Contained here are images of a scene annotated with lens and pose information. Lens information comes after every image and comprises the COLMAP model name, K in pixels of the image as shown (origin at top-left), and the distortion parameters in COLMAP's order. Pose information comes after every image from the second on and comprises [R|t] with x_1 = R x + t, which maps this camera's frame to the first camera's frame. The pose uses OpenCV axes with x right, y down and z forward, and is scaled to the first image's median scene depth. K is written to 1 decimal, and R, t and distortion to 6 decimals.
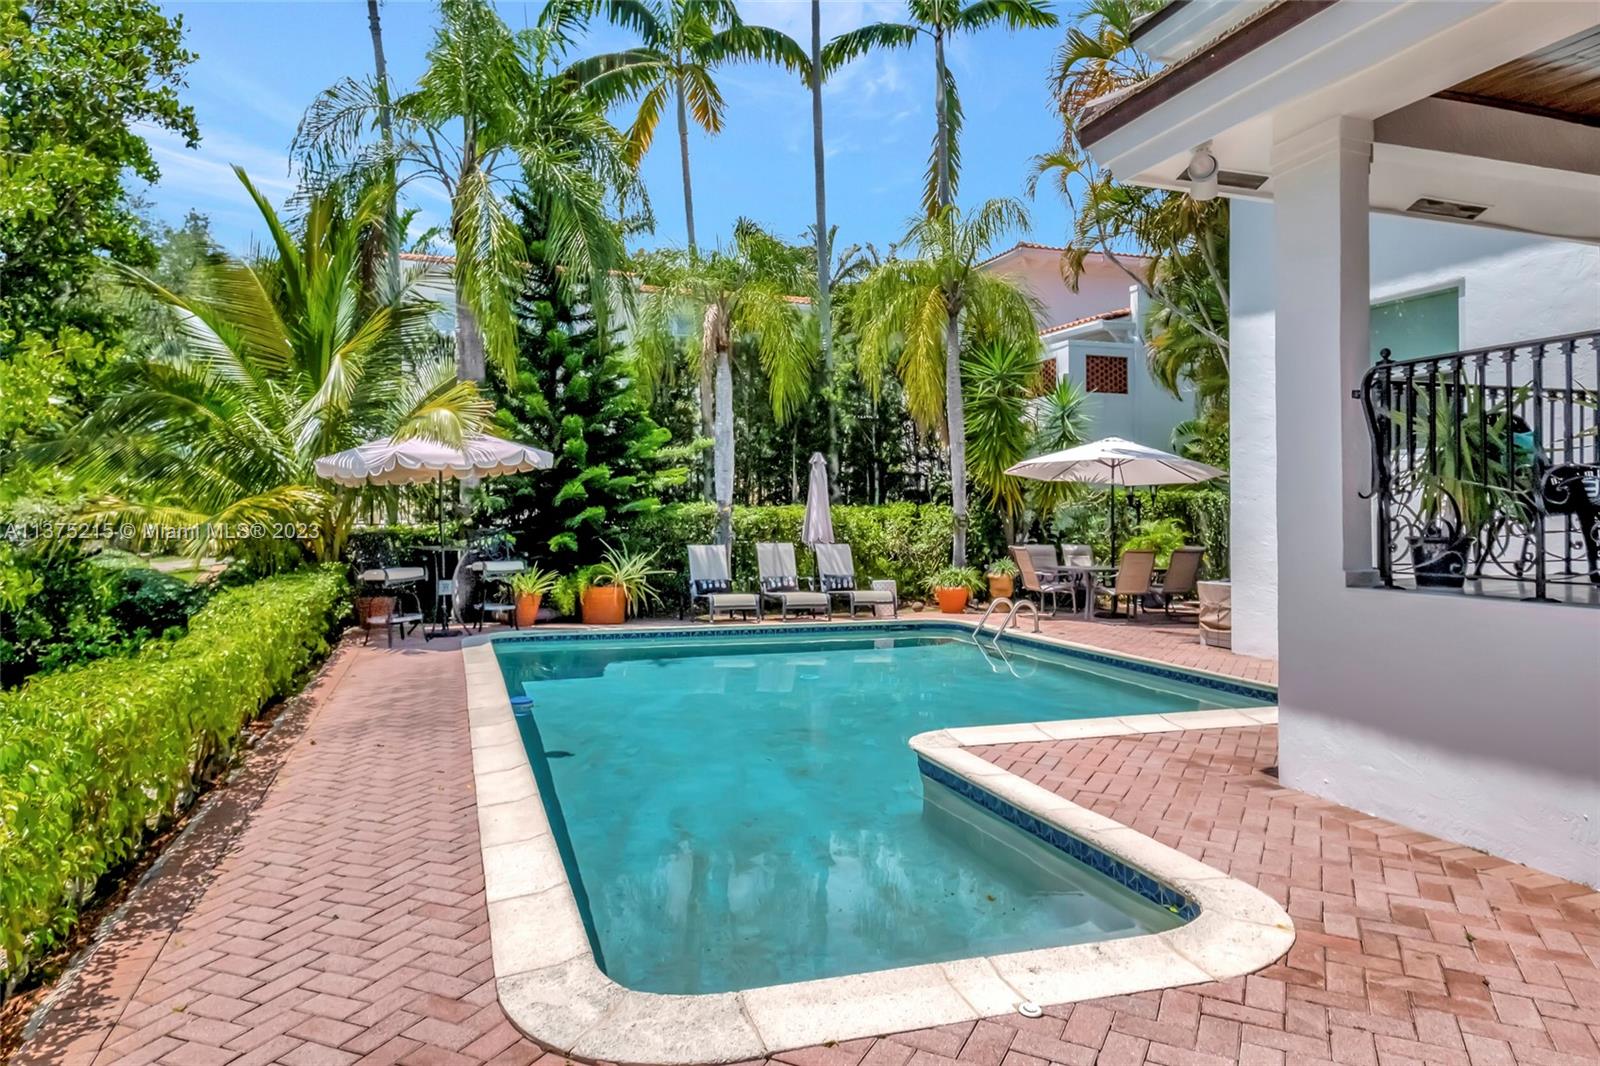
lens RADIAL K [[1031.8, 0, 800.0], [0, 1031.8, 533.0], [0, 0, 1]] dist [-0.001758, -0.000204]
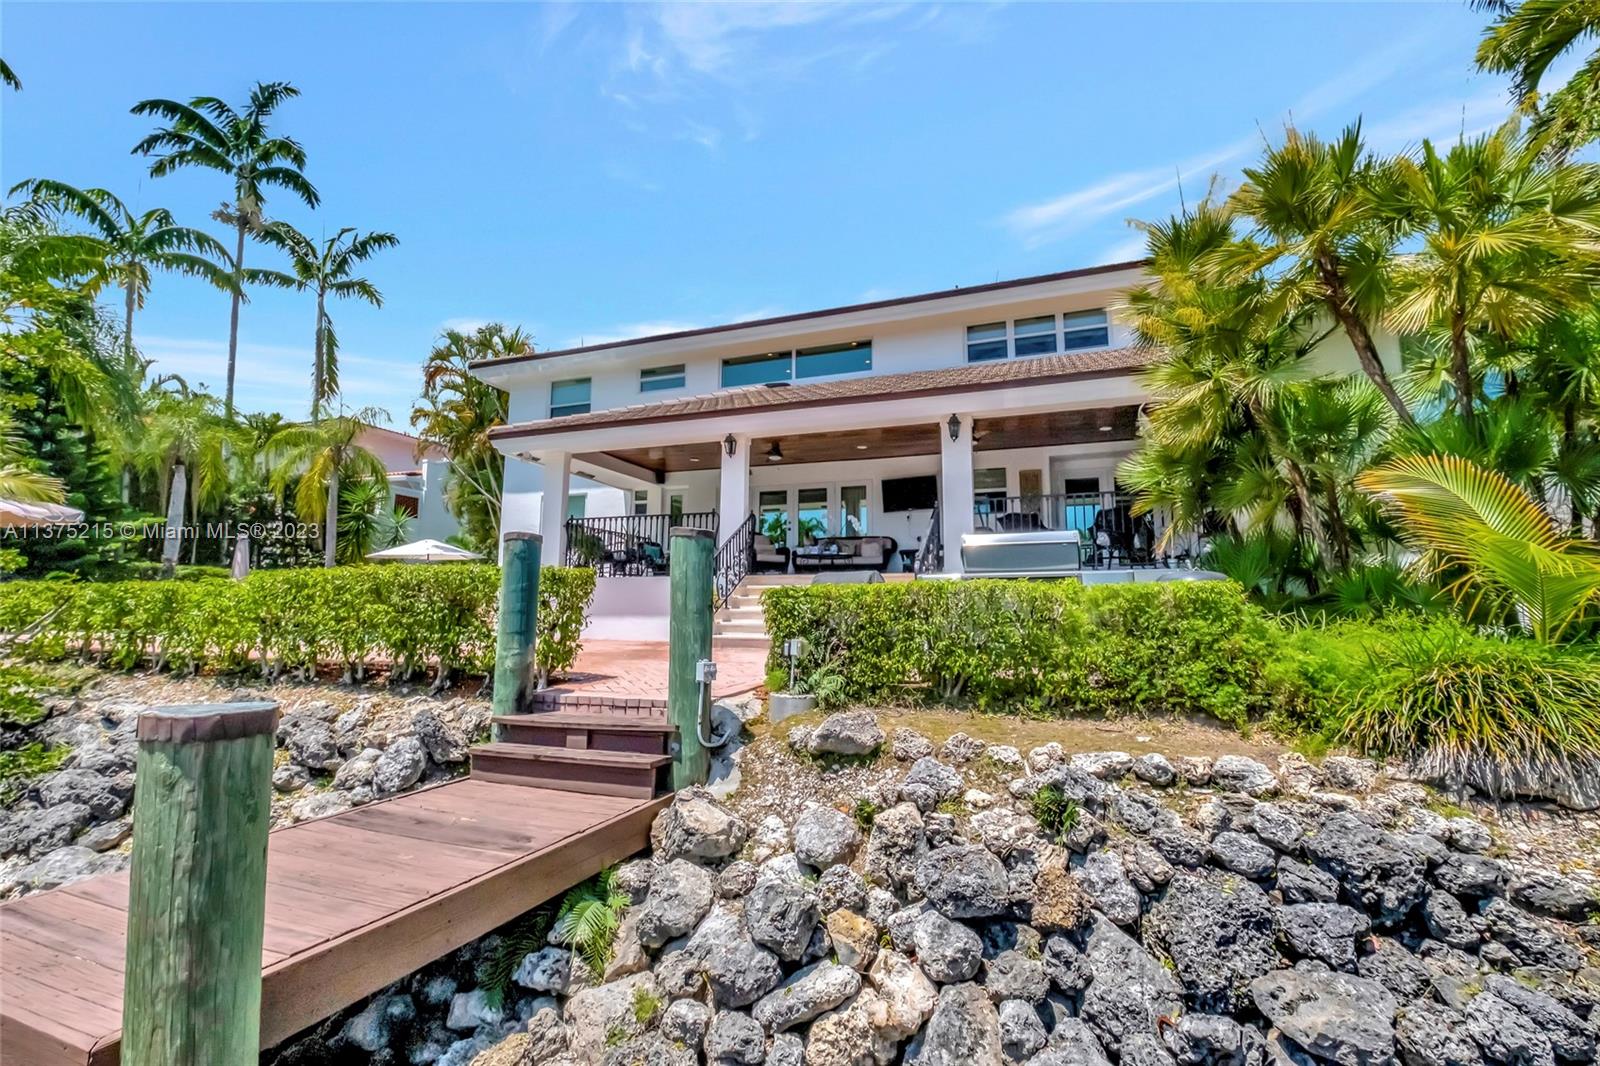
lens RADIAL K [[699.2, 0, 796.3], [0, 699.2, 506.3], [0, 0, 1]] dist [-0.003852, -0.000959]
pose [[0.657116, 0.114899, 0.744981, -0.244725], [0.008299, 0.987152, -0.159569, 0.063208], [-0.753744, 0.111038, 0.647720, -0.397391]]
